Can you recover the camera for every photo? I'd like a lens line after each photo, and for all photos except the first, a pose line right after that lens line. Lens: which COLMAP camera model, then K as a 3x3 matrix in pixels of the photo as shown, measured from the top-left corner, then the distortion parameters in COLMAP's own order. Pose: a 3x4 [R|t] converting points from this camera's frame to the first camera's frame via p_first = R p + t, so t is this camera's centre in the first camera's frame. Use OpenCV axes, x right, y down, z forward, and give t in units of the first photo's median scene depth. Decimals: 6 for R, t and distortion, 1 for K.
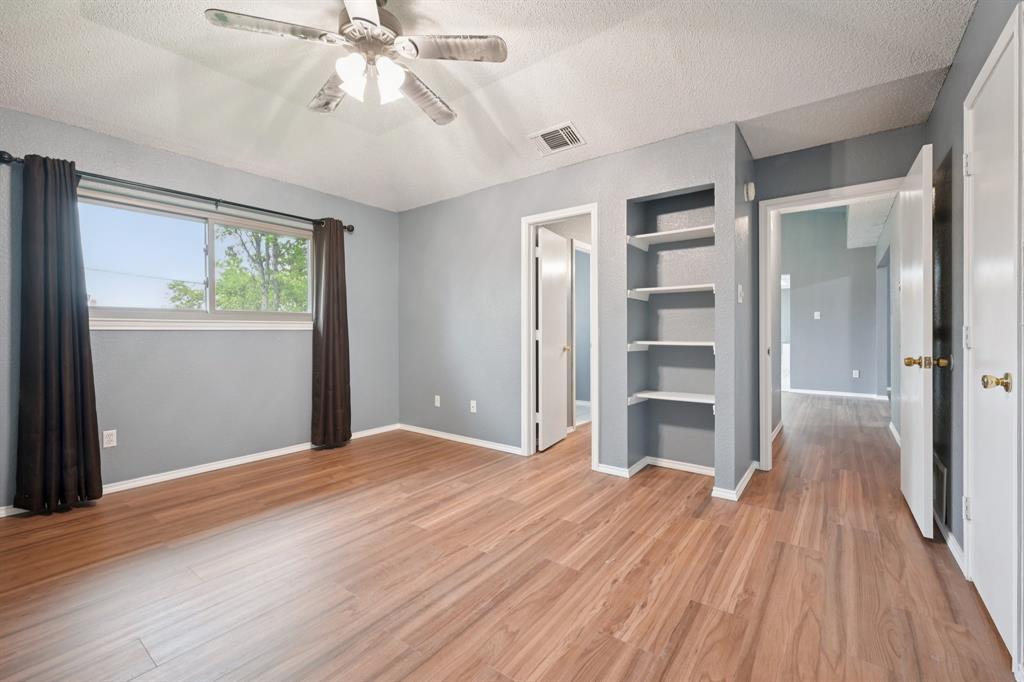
lens RADIAL K [[430.4, 0, 516.3], [0, 430.4, 337.7], [0, 0, 1]] dist [-0.003965, 0.001074]
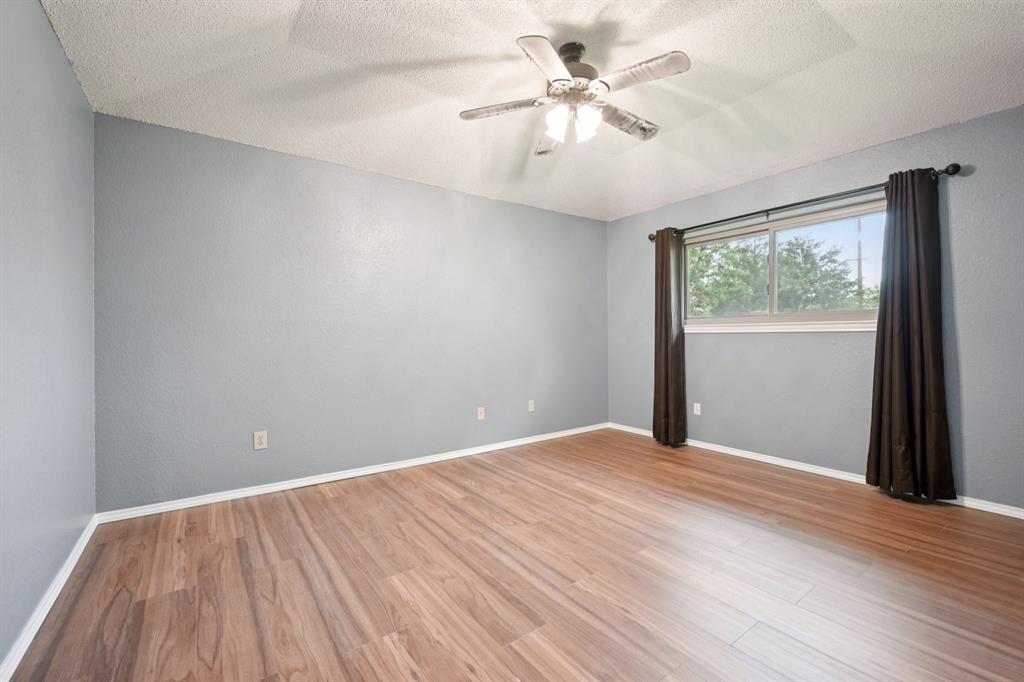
lens RADIAL K [[430.4, 0, 512.0], [0, 430.4, 334.6], [0, 0, 1]] dist [-0.003965, 0.001074]
pose [[-0.297563, 0.002603, -0.954699, 0.762256], [-0.006802, 0.999965, 0.004846, -0.018822], [0.954678, 0.007936, -0.297535, 1.060936]]
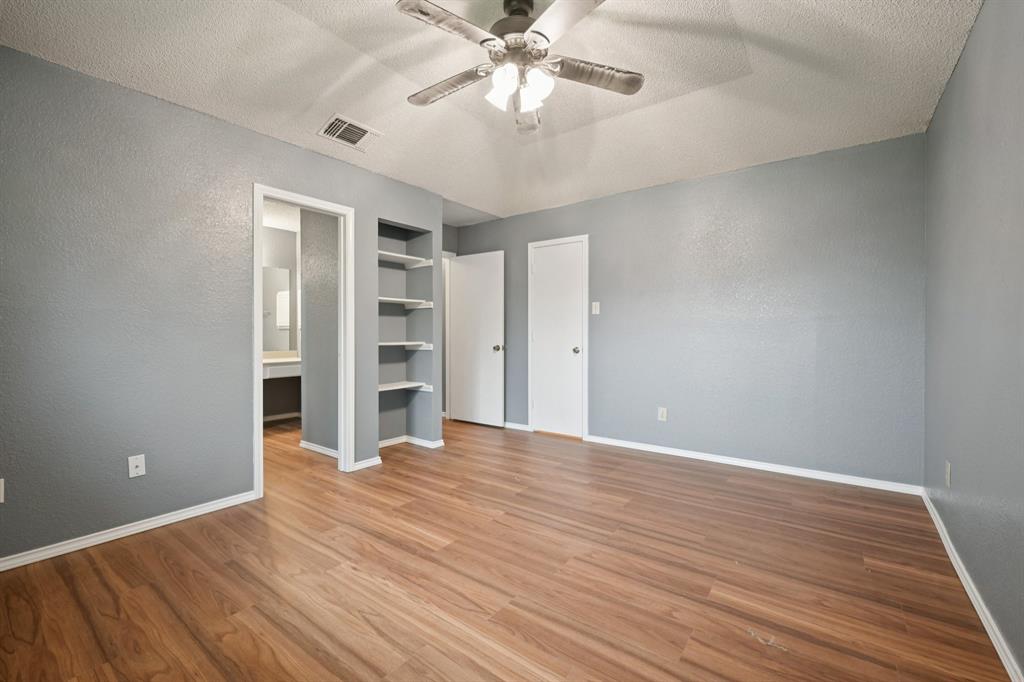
lens RADIAL K [[430.4, 0, 514.7], [0, 430.4, 335.0], [0, 0, 1]] dist [-0.003965, 0.001074]
pose [[-0.004517, -0.002949, 0.999985, -1.214154], [0.017875, 0.999836, 0.003029, -0.011878], [-0.999830, 0.017888, -0.004463, 0.902654]]
